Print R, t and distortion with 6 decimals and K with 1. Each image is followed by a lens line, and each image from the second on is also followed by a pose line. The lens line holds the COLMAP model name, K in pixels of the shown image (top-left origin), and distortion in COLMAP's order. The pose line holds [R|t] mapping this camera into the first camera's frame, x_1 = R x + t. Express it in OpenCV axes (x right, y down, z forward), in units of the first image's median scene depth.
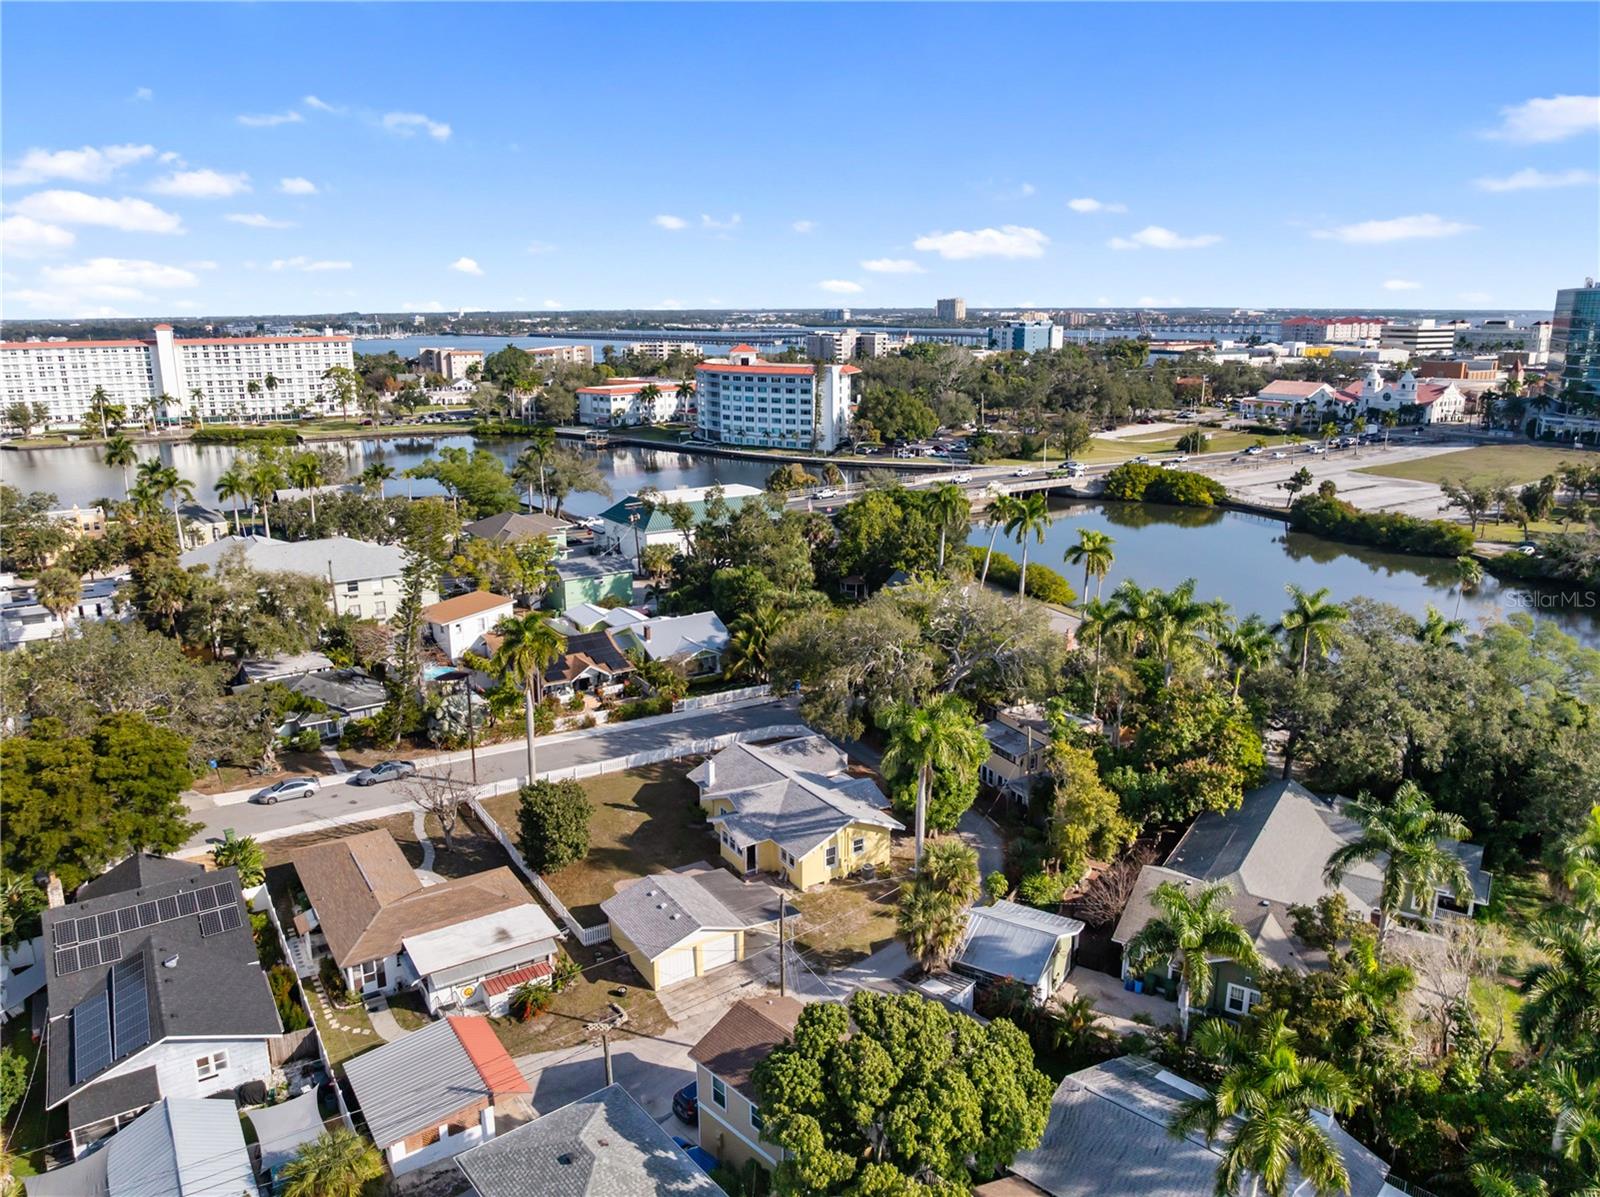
lens RADIAL K [[1127.0, 0, 795.6], [0, 1127.0, 593.8], [0, 0, 1]] dist [-0.041367, 0.014790]
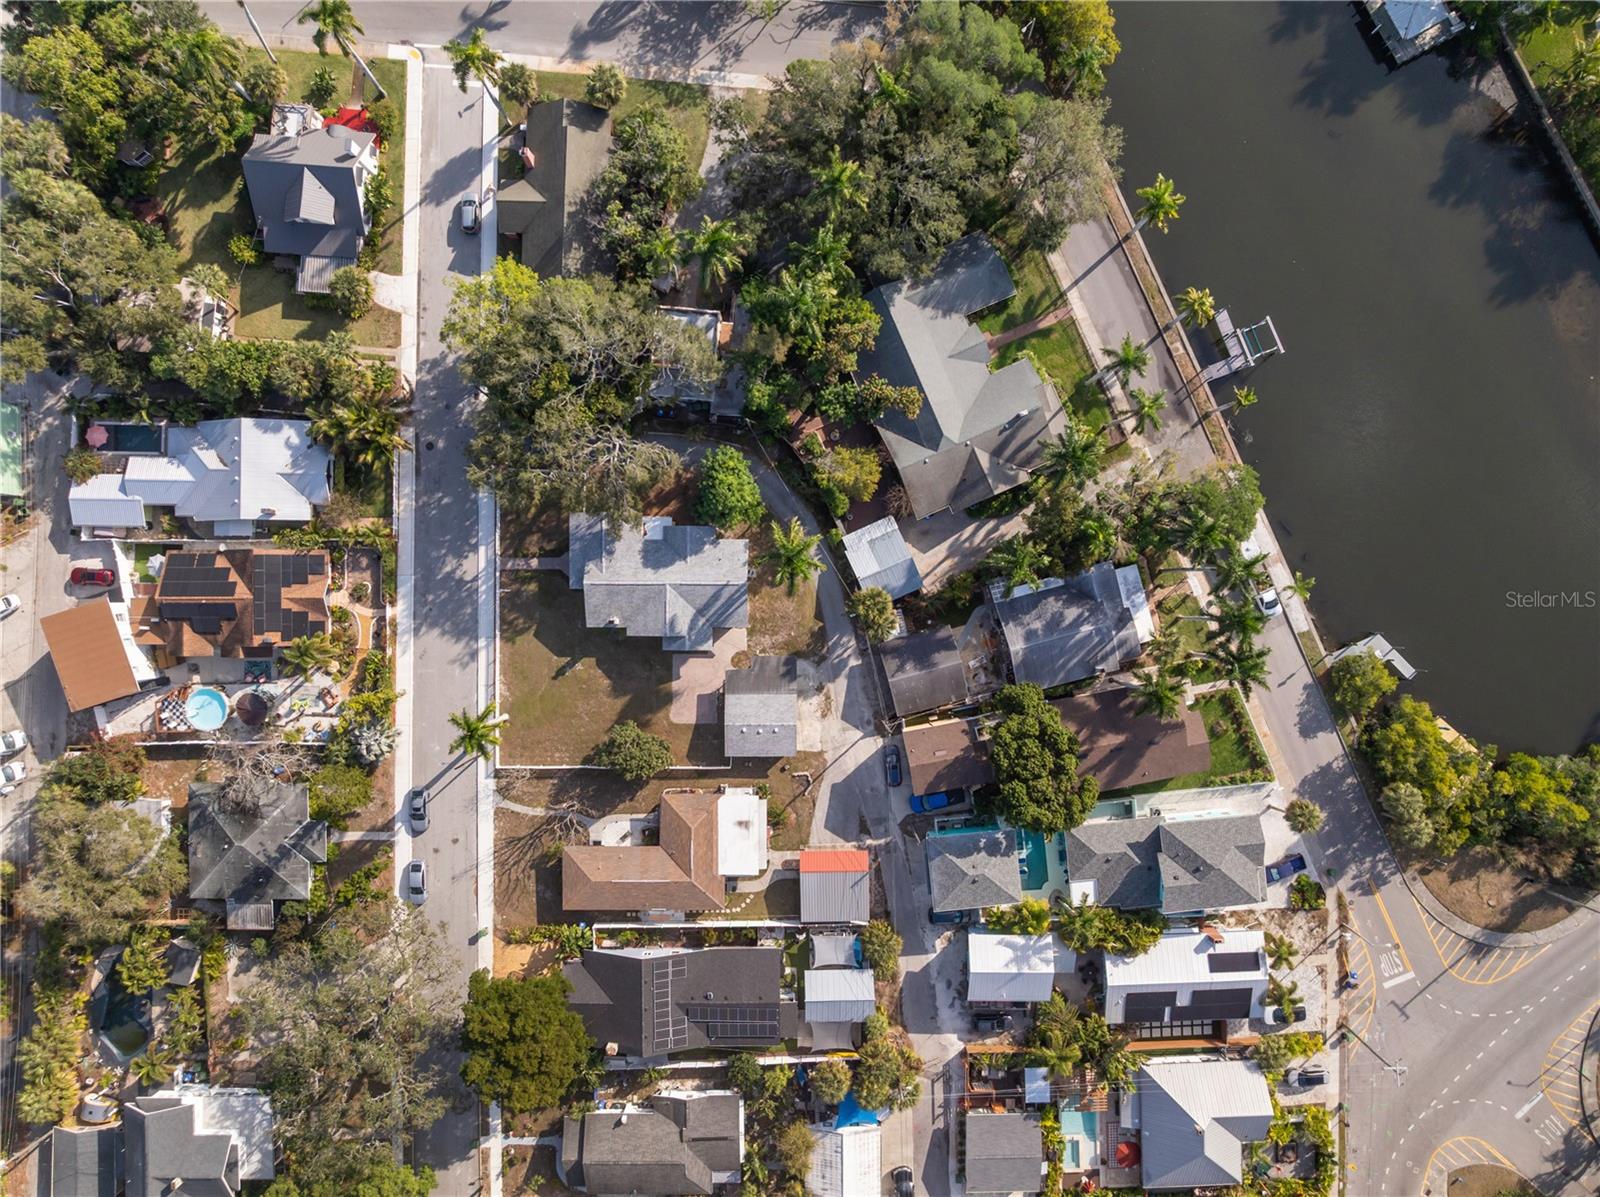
lens RADIAL K [[1127.0, 0, 803.4], [0, 1127.0, 598.1], [0, 0, 1]] dist [-0.041367, 0.014790]
pose [[0.537059, -0.843540, 0.002658, 0.037896], [0.206661, 0.134629, 0.969106, -0.640171], [-0.817838, -0.519918, 0.246631, 0.299367]]
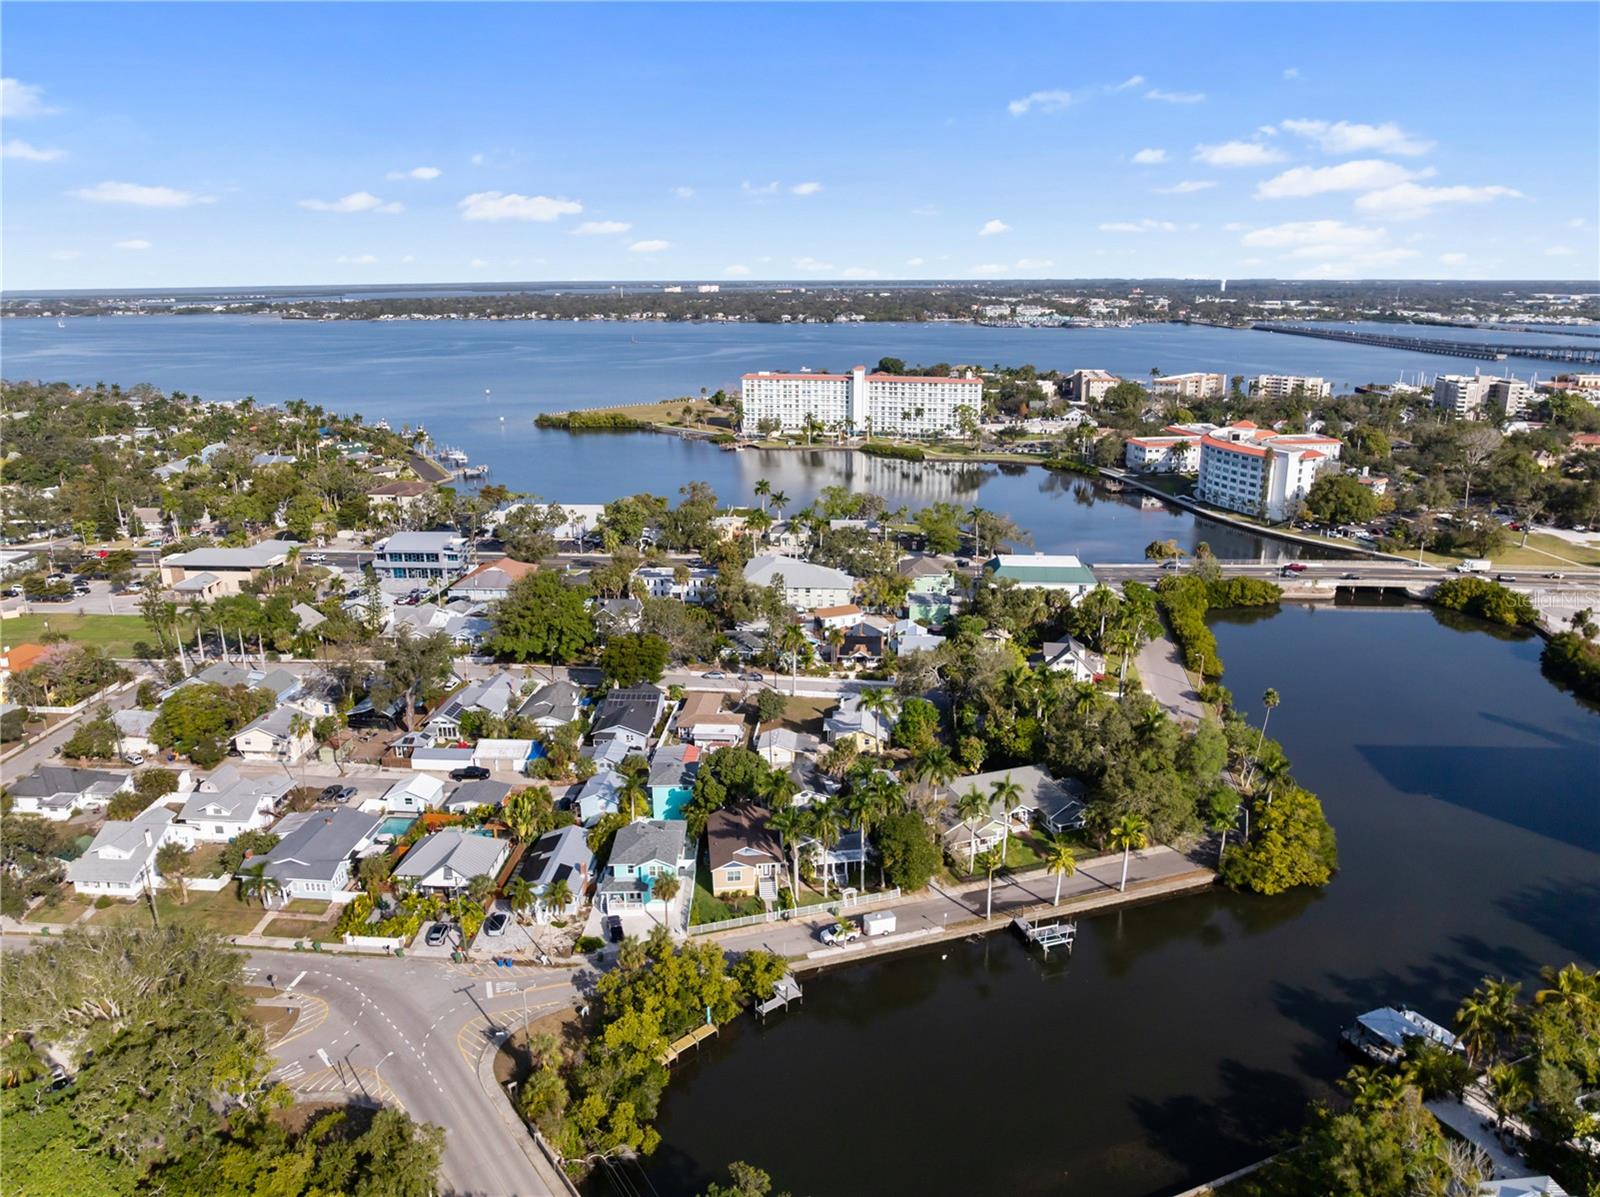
lens RADIAL K [[1127.0, 0, 795.0], [0, 1127.0, 590.2], [0, 0, 1]] dist [-0.041367, 0.014790]
pose [[0.795439, 0.164844, -0.583183, 0.718270], [-0.148474, 0.985977, 0.076186, -0.147773], [0.587564, 0.025986, 0.808760, -0.606779]]
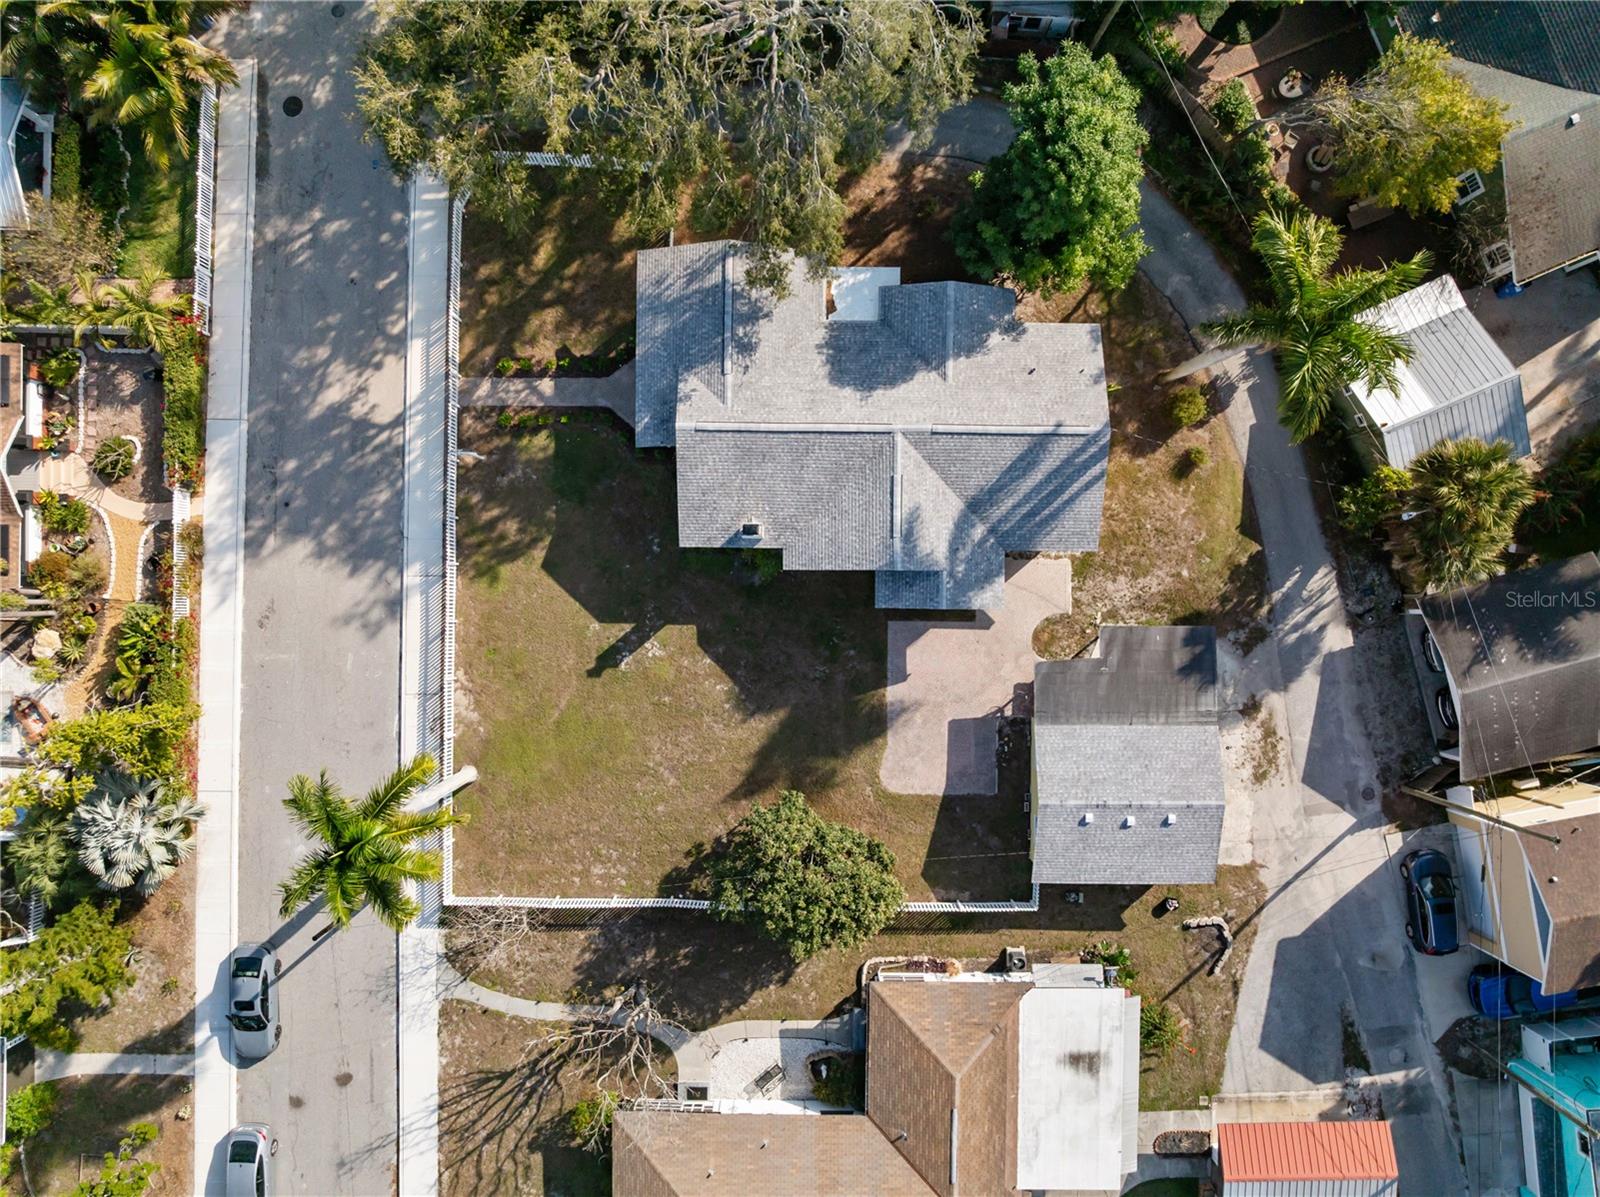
lens RADIAL K [[1127.0, 0, 803.7], [0, 1127.0, 591.7], [0, 0, 1]] dist [-0.041367, 0.014790]
pose [[0.544407, -0.838821, 0.000042, -0.051280], [0.210197, 0.136470, 0.968087, -0.188909], [-0.812058, -0.527025, 0.250613, 0.498173]]
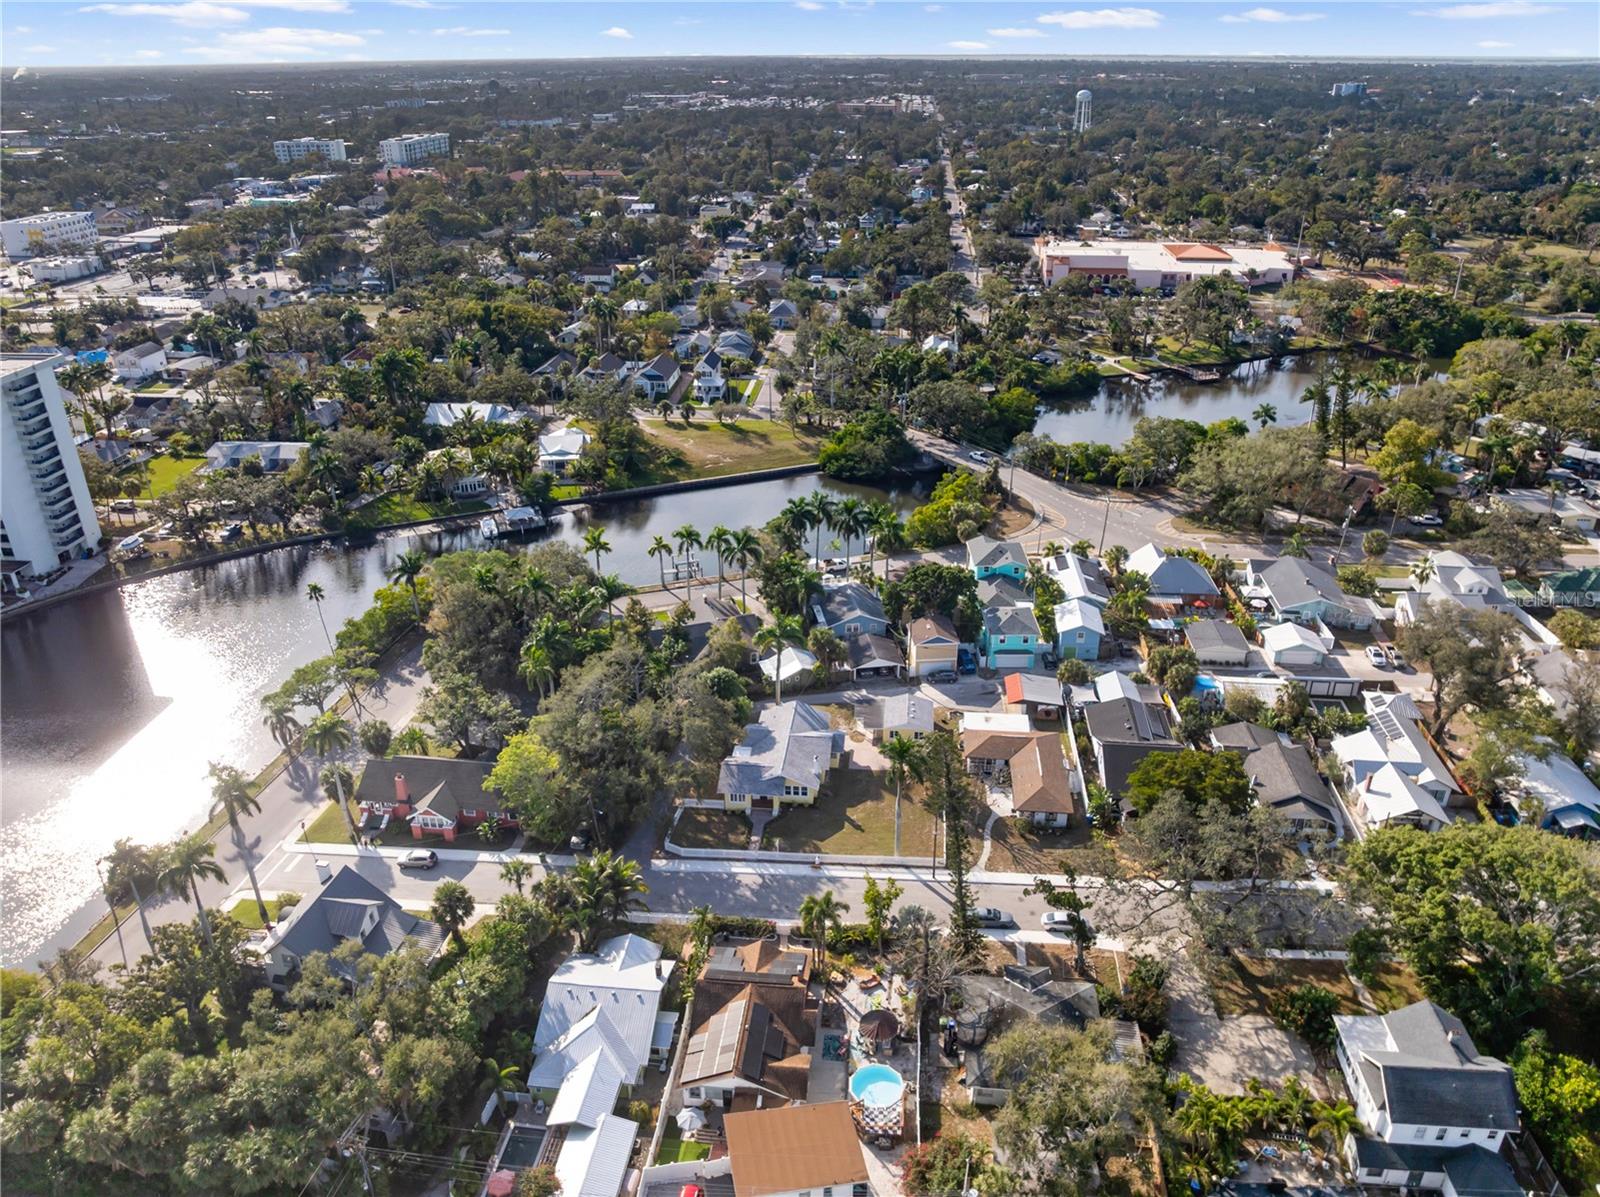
lens RADIAL K [[1127.0, 0, 799.7], [0, 1127.0, 592.7], [0, 0, 1]] dist [-0.041367, 0.014790]
pose [[-0.781571, -0.262958, 0.565685, -0.515627], [0.163684, 0.788594, 0.592729, -0.561711], [-0.601959, 0.555853, -0.573300, 1.046987]]
